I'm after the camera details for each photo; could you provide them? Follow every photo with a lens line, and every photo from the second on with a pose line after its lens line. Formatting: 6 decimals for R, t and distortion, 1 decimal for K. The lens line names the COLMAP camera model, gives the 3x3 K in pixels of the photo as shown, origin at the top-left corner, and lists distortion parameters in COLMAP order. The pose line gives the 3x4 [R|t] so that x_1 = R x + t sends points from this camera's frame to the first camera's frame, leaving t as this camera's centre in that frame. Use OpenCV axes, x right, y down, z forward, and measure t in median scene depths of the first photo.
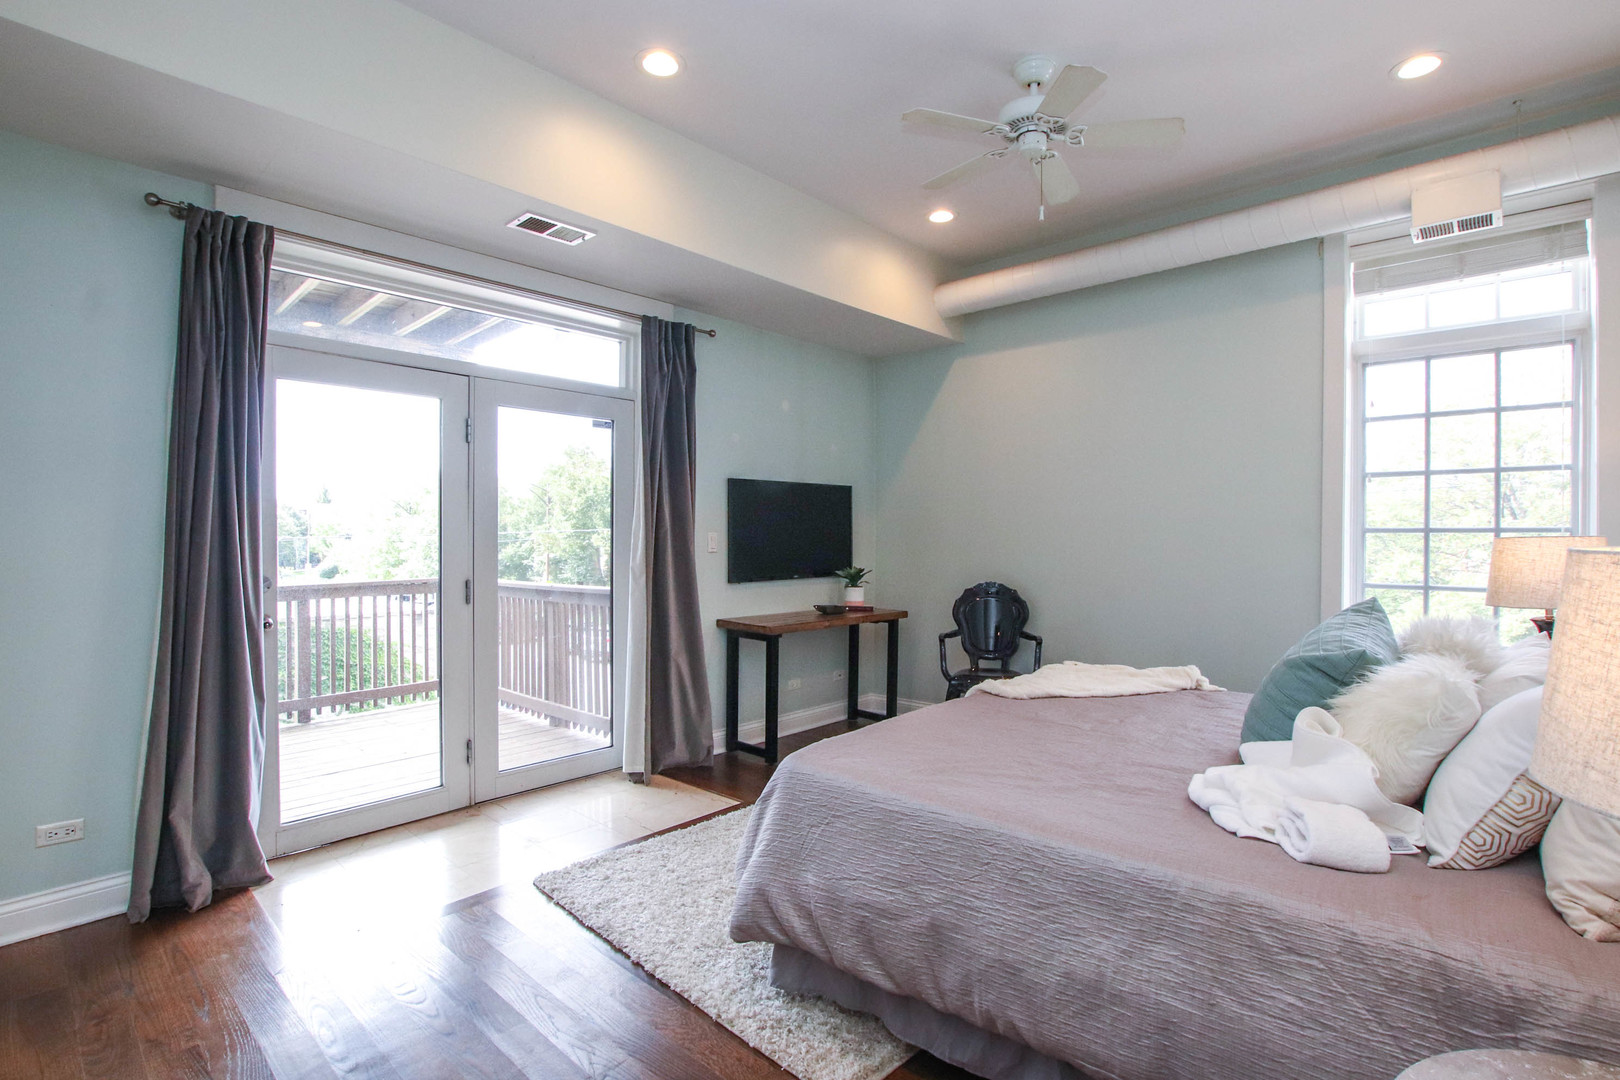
lens RADIAL K [[763.0, 0, 810.0], [0, 763.0, 540.0], [0, 0, 1]] dist [-0.005483, -0.000621]
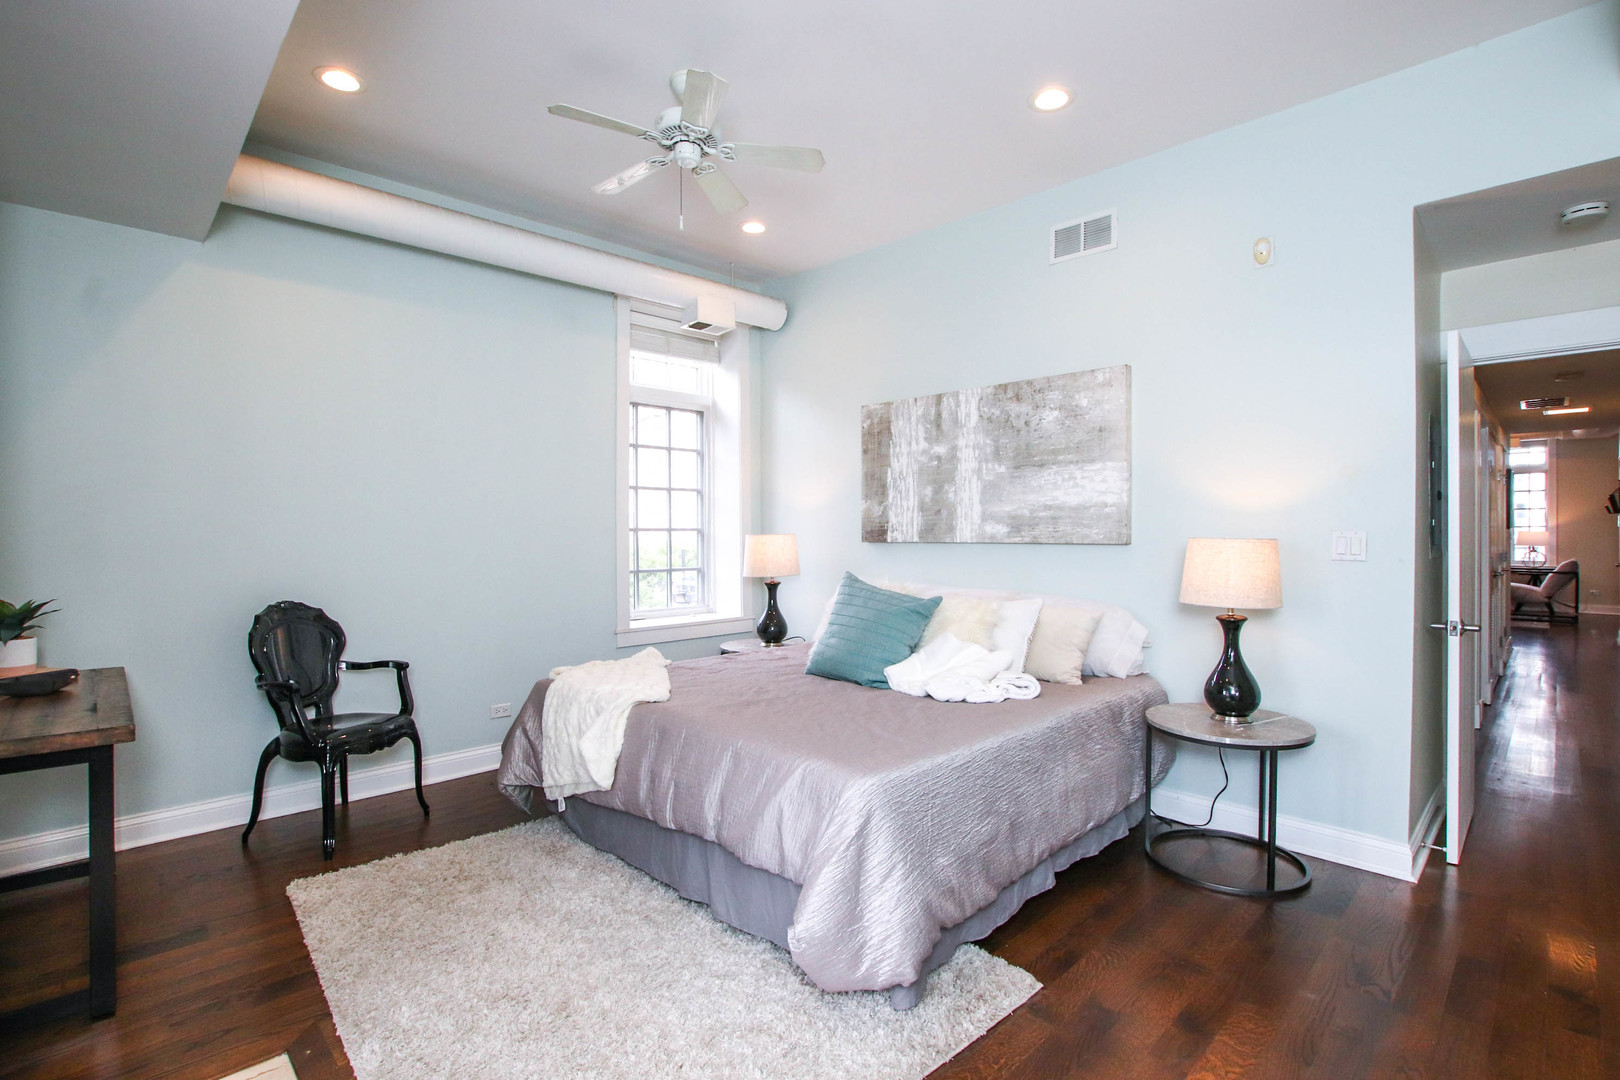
lens RADIAL K [[763.0, 0, 810.0], [0, 763.0, 540.0], [0, 0, 1]] dist [-0.005483, -0.000621]
pose [[0.059859, -0.012943, 0.998123, -0.632659], [0.002731, 0.999914, 0.012803, -0.010631], [-0.998203, 0.001960, 0.059890, 0.664490]]
